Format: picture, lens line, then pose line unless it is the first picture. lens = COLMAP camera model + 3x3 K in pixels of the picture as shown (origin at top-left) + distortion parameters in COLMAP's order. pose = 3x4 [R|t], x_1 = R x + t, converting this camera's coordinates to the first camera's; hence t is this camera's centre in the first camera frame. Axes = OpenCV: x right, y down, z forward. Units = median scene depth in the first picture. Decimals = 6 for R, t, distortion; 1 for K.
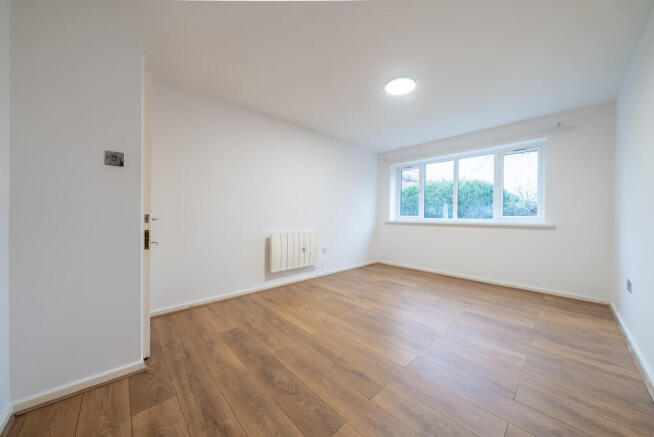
lens RADIAL K [[222.5, 0, 323.8], [0, 222.5, 214.0], [0, 0, 1]] dist [-0.003863, -0.000689]
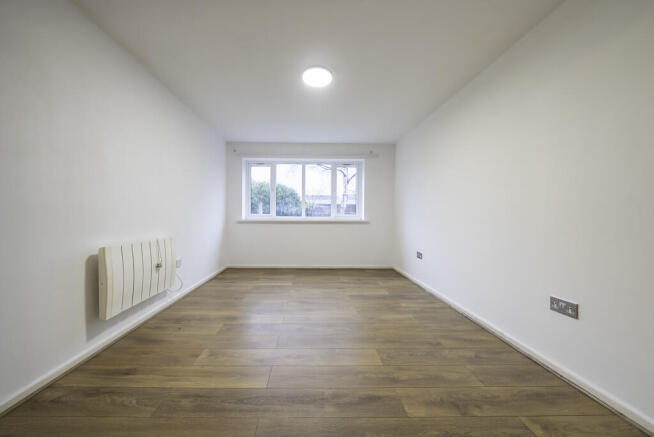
lens RADIAL K [[222.5, 0, 330.2], [0, 222.5, 217.2], [0, 0, 1]] dist [-0.003863, -0.000689]
pose [[0.675163, -0.008516, 0.737619, -0.210179], [-0.007835, 0.999794, 0.018714, 0.001826], [-0.737627, -0.018414, 0.674958, 0.201694]]
